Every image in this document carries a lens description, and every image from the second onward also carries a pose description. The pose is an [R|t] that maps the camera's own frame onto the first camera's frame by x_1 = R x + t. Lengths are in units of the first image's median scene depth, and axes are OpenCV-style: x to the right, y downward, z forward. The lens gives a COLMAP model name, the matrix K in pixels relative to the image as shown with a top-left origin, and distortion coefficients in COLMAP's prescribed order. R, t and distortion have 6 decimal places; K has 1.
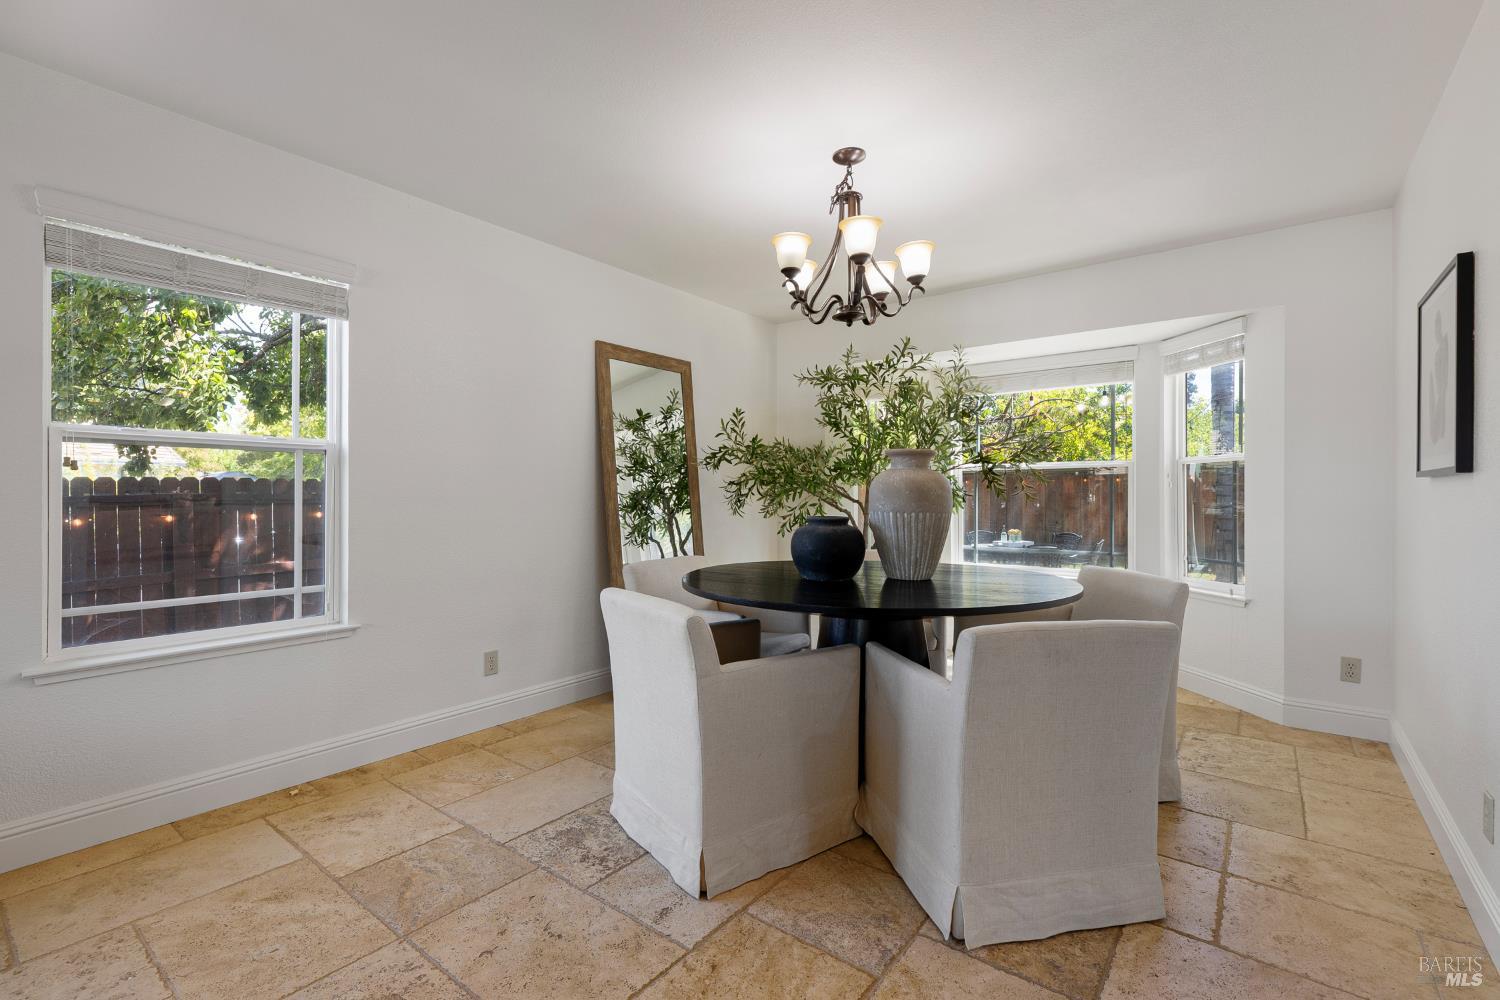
lens RADIAL K [[674.3, 0, 745.0], [0, 674.3, 499.5], [0, 0, 1]] dist [0.000267, -0.001257]
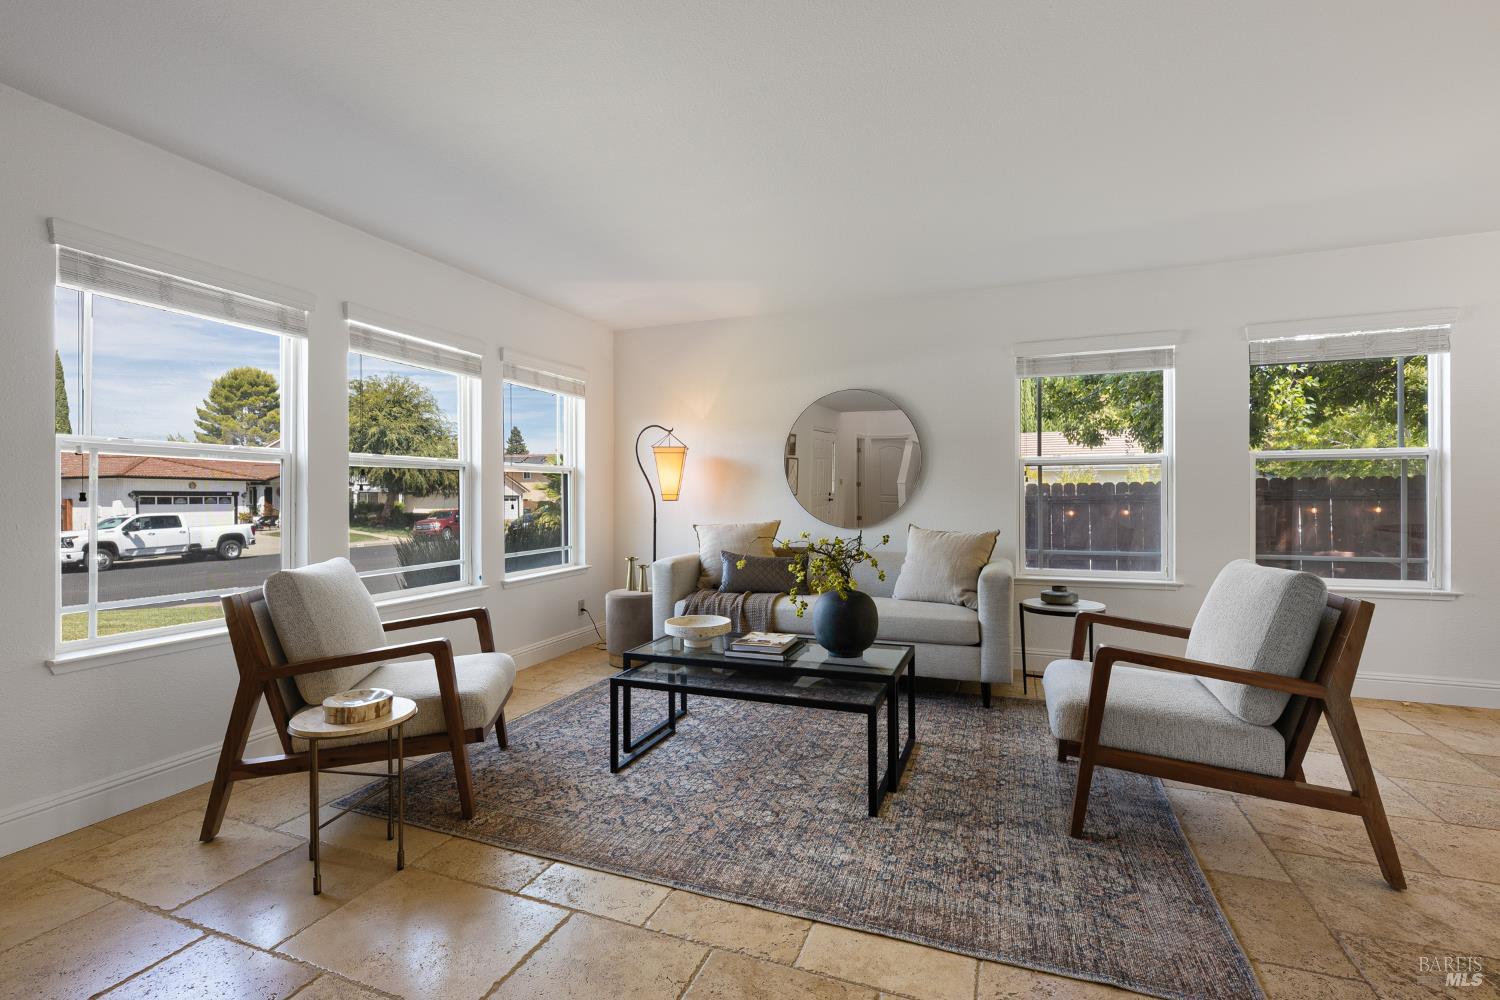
lens RADIAL K [[674.3, 0, 743.3], [0, 674.3, 498.3], [0, 0, 1]] dist [0.000267, -0.001257]
pose [[0.281383, -0.007479, -0.959567, 0.154316], [0.005340, 0.999966, -0.006228, 0.007710], [0.959581, -0.003371, 0.281413, -0.384859]]
